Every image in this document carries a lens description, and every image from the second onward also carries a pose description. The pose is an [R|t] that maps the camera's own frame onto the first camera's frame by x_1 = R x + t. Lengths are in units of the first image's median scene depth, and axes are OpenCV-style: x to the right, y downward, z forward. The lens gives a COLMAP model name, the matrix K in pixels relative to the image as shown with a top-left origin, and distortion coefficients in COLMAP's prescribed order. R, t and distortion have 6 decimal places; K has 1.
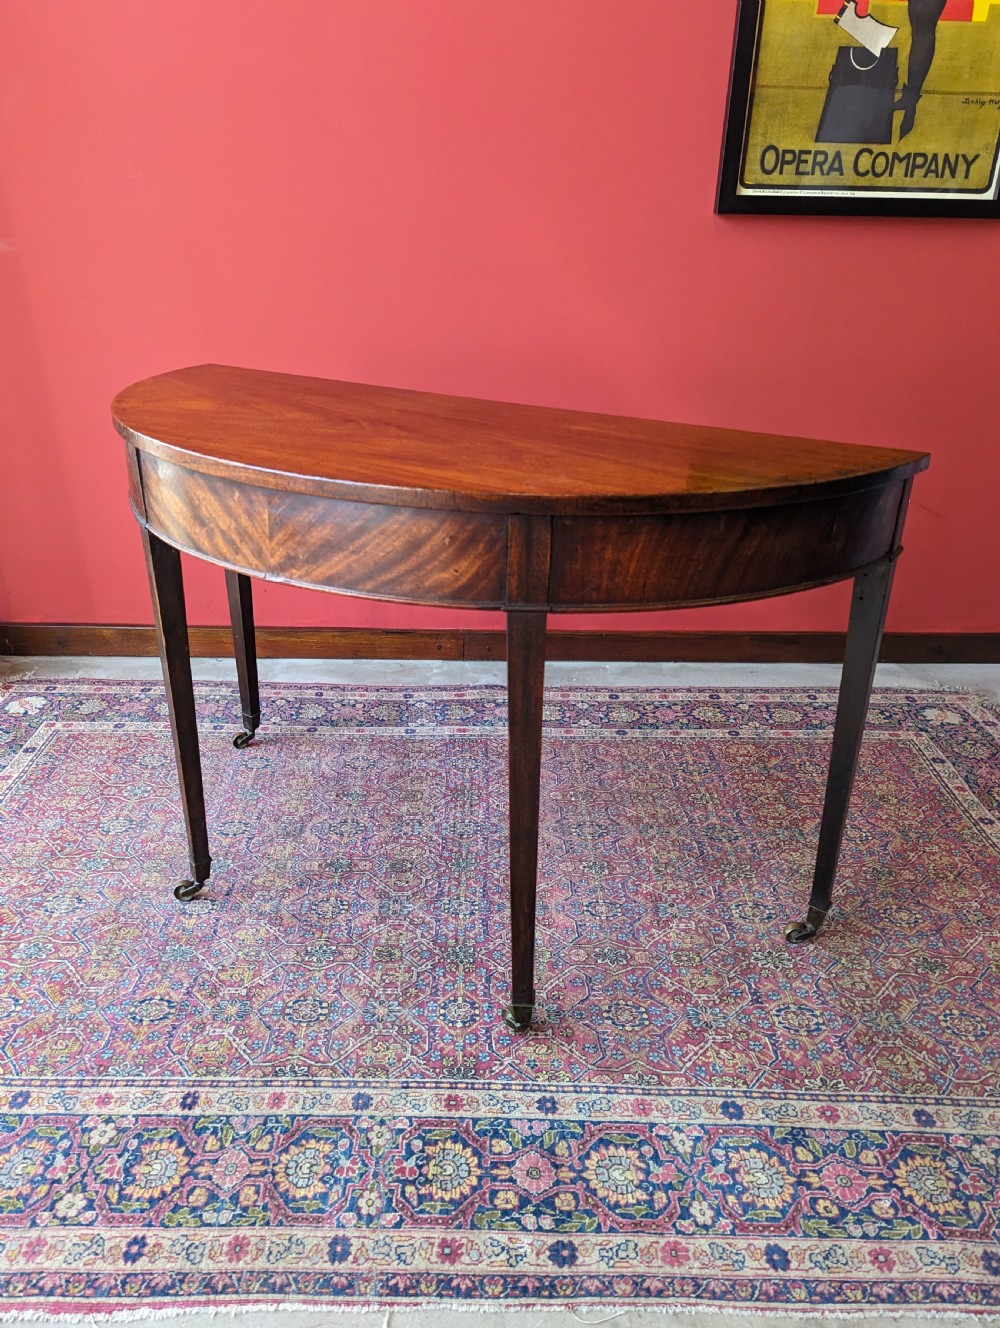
lens RADIAL K [[1023.1, 0, 498.2], [0, 1023.1, 656.9], [0, 0, 1]] dist [0.080202, -0.079533]
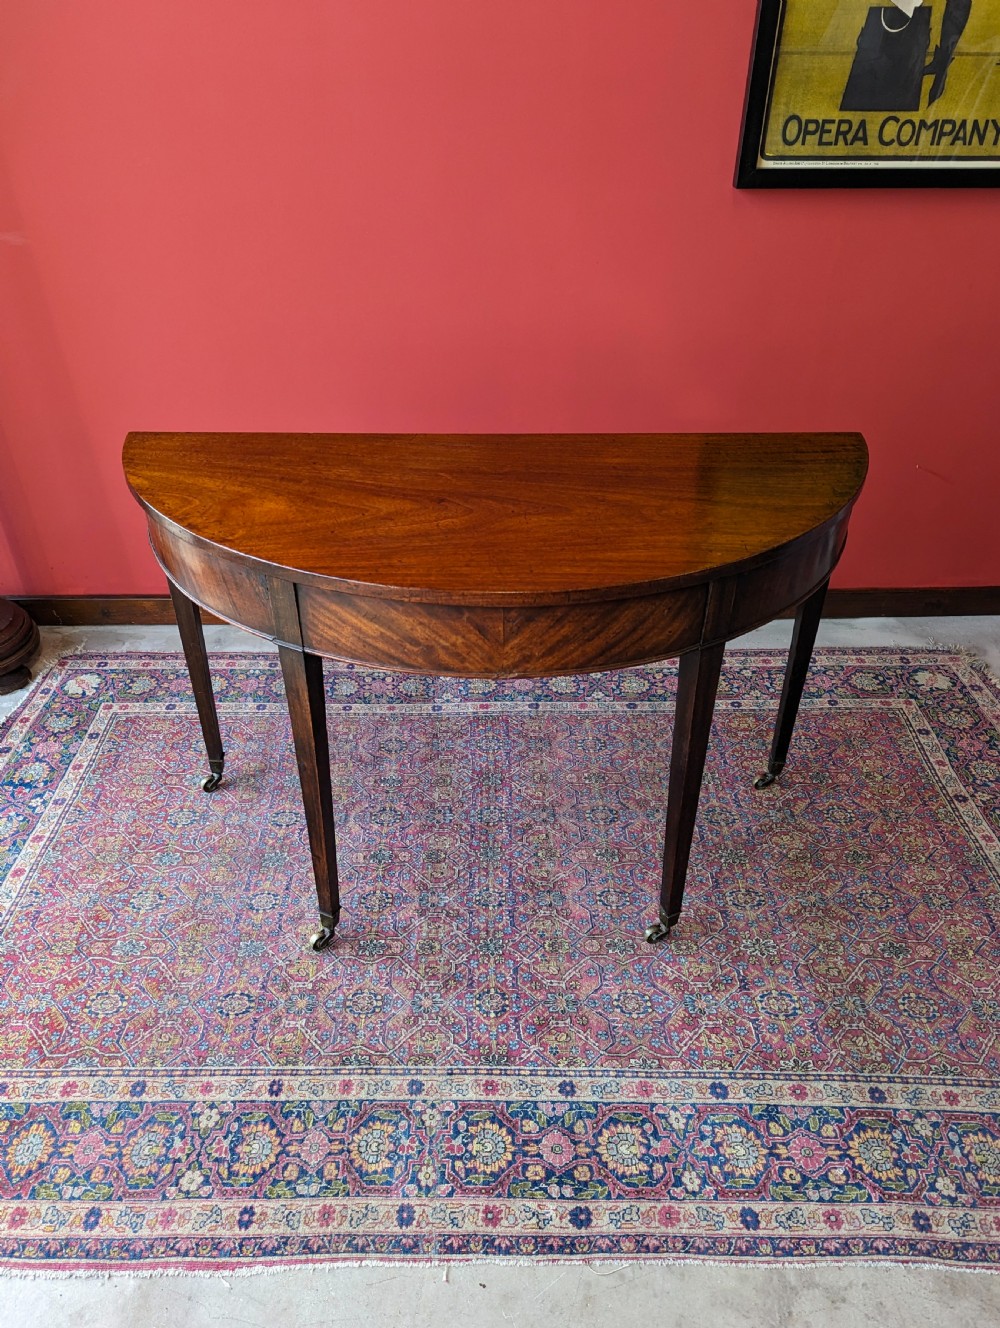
lens RADIAL K [[1024.1, 0, 495.1], [0, 1024.1, 695.2], [0, 0, 1]] dist [0.067097, -0.055885]
pose [[0.999767, -0.014431, -0.016058, -0.011696], [0.017419, 0.978603, 0.205017, -0.282012], [0.012756, -0.205249, 0.978627, -0.101376]]
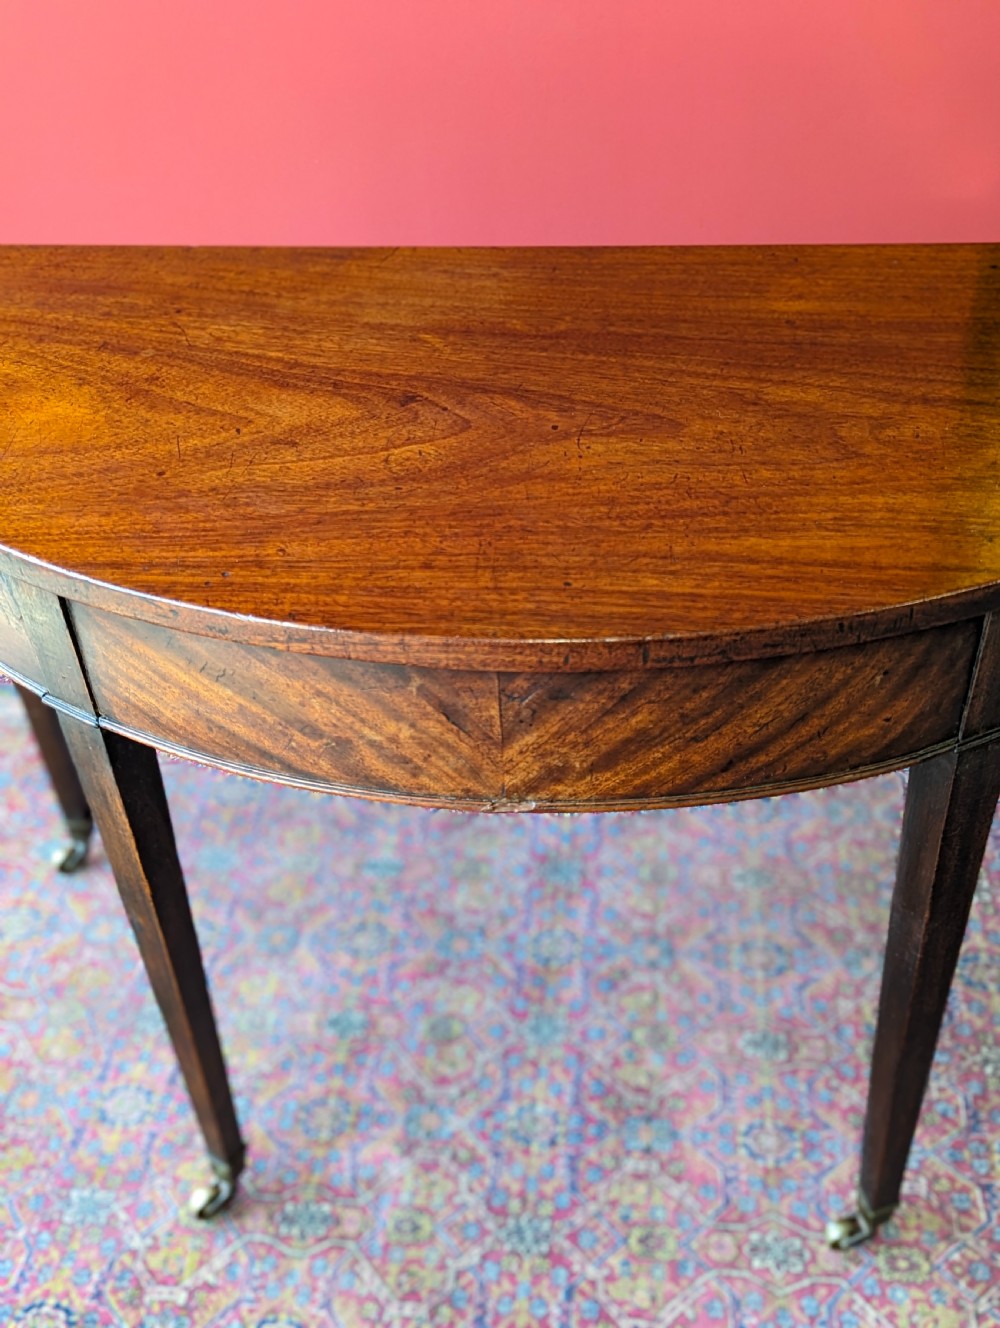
lens RADIAL K [[1429.5, 0, 507.4], [0, 1429.5, 671.3], [0, 0, 1]] dist [0.042738, 0.004524]
pose [[0.991752, 0.017367, -0.126992, 0.067105], [0.017132, 0.963925, 0.265623, -0.324369], [0.127024, -0.265608, 0.955676, 0.328986]]
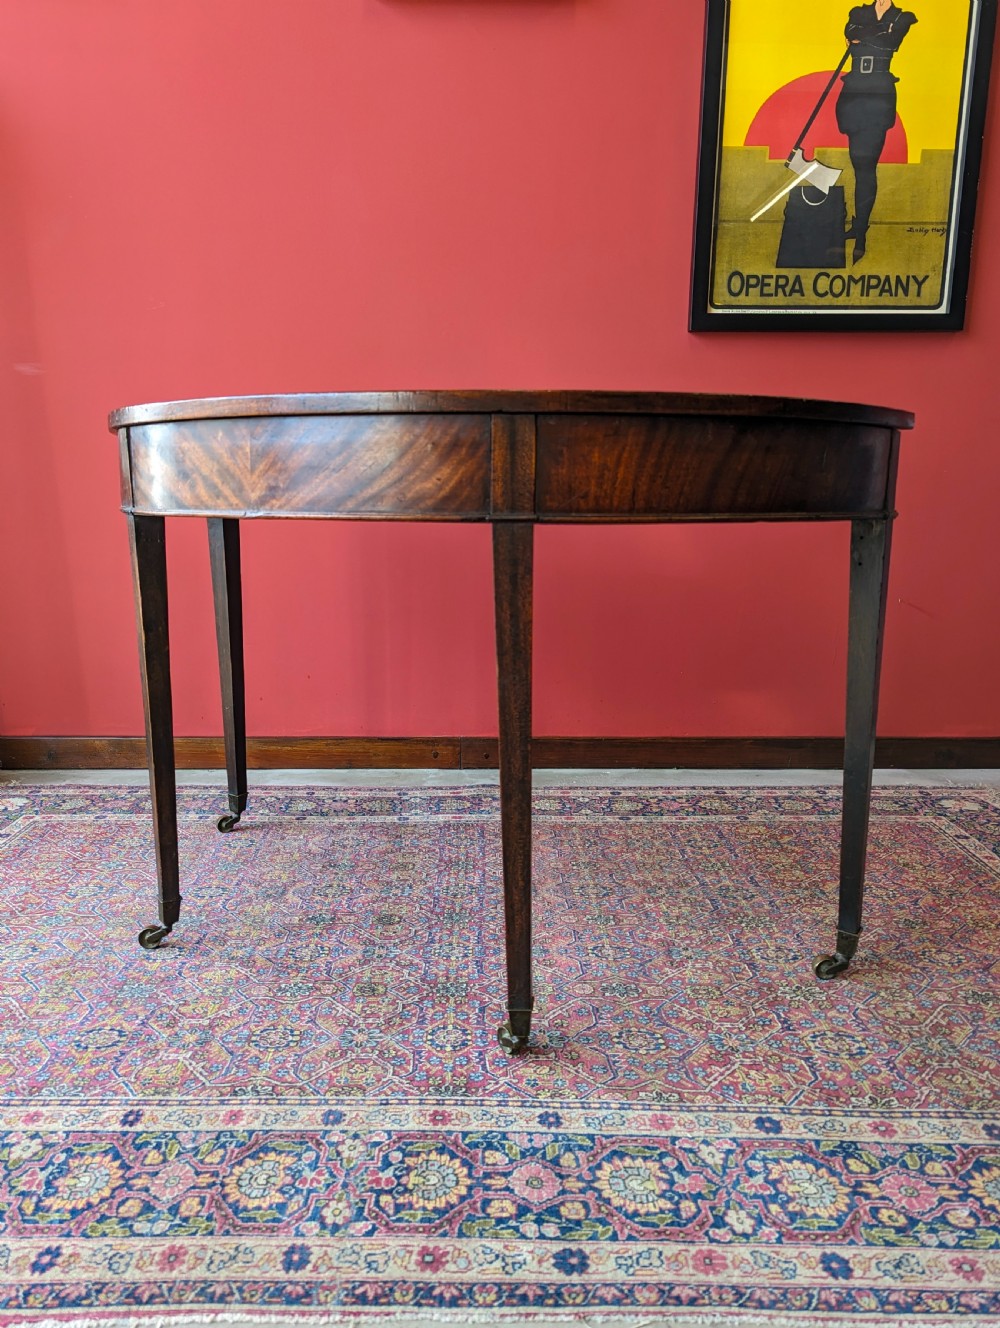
lens RADIAL K [[997.2, 0, 492.1], [0, 997.2, 666.6], [0, 0, 1]] dist [0.079054, -0.074293]
pose [[0.999828, -0.016053, -0.009268, 0.013758], [0.013328, 0.970089, -0.242385, 0.281915], [0.012882, 0.242220, 0.970136, 0.106365]]
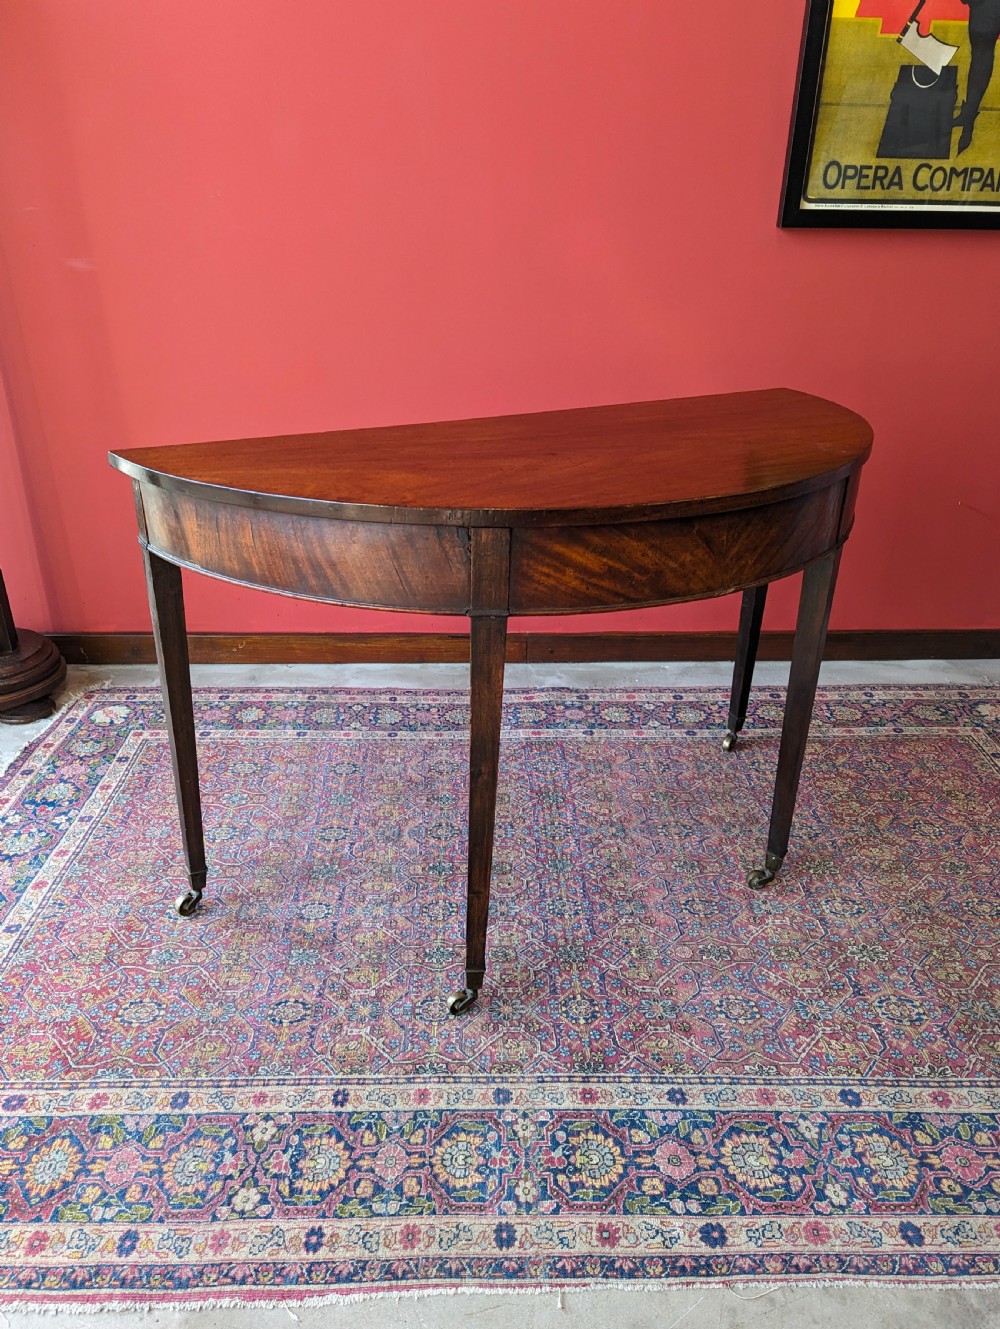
lens RADIAL K [[1019.4, 0, 506.1], [0, 1019.4, 661.7], [0, 0, 1]] dist [0.069067, -0.066903]
pose [[0.999752, -0.014337, 0.017014, -0.144213], [0.013995, 0.999701, 0.020039, -0.037034], [-0.017297, -0.019796, 0.999654, -0.044965]]
